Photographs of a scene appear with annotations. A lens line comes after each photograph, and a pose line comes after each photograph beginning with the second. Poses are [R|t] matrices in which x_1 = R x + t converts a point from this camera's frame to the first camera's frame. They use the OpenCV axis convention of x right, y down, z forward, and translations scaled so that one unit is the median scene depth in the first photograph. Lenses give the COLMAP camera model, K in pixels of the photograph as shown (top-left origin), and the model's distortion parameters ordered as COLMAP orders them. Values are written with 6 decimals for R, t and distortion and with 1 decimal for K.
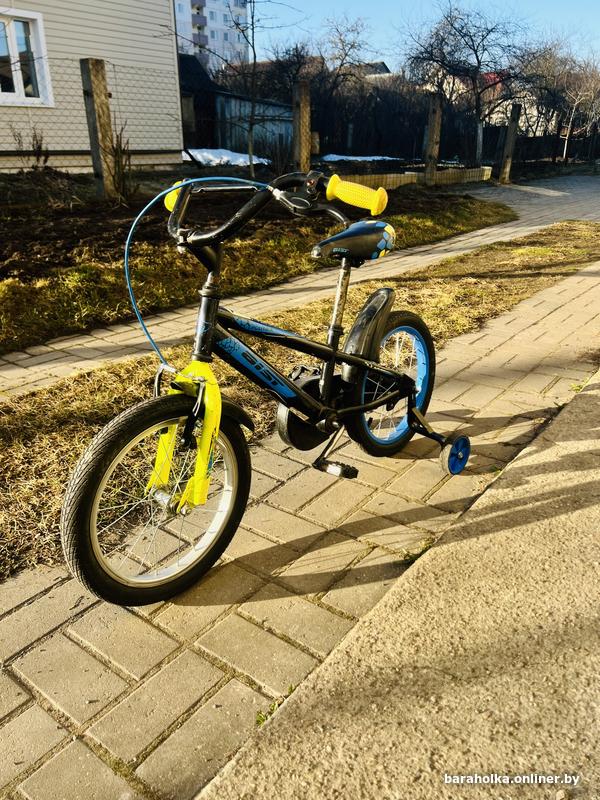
lens RADIAL K [[605.7, 0, 296.5], [0, 605.7, 399.2], [0, 0, 1]] dist [0.002849, 0.000716]
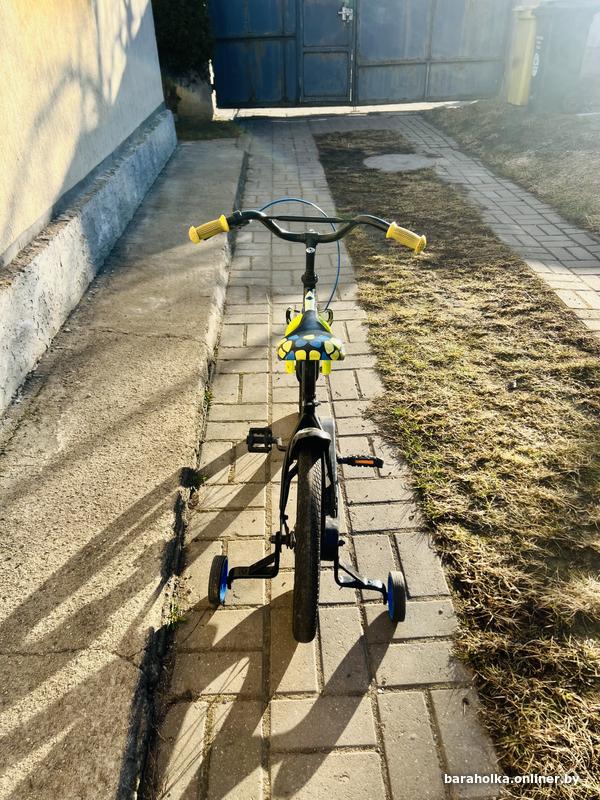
lens RADIAL K [[605.7, 0, 296.5], [0, 605.7, 399.2], [0, 0, 1]] dist [0.002849, 0.000716]
pose [[-0.764423, 0.366827, -0.530184, 0.672456], [-0.226625, 0.616989, 0.753635, -0.942388], [0.603572, 0.696249, -0.388508, 1.503538]]
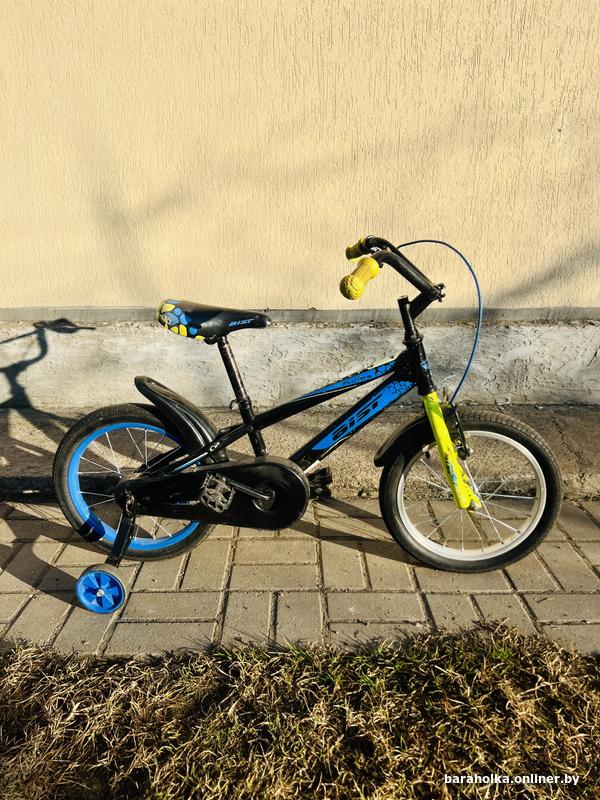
lens RADIAL K [[605.7, 0, 296.5], [0, 605.7, 399.2], [0, 0, 1]] dist [0.002849, 0.000716]
pose [[-0.613982, -0.225943, 0.756291, -0.768533], [0.310027, 0.812120, 0.494312, -0.613141], [-0.725885, 0.537969, -0.428579, 1.464046]]
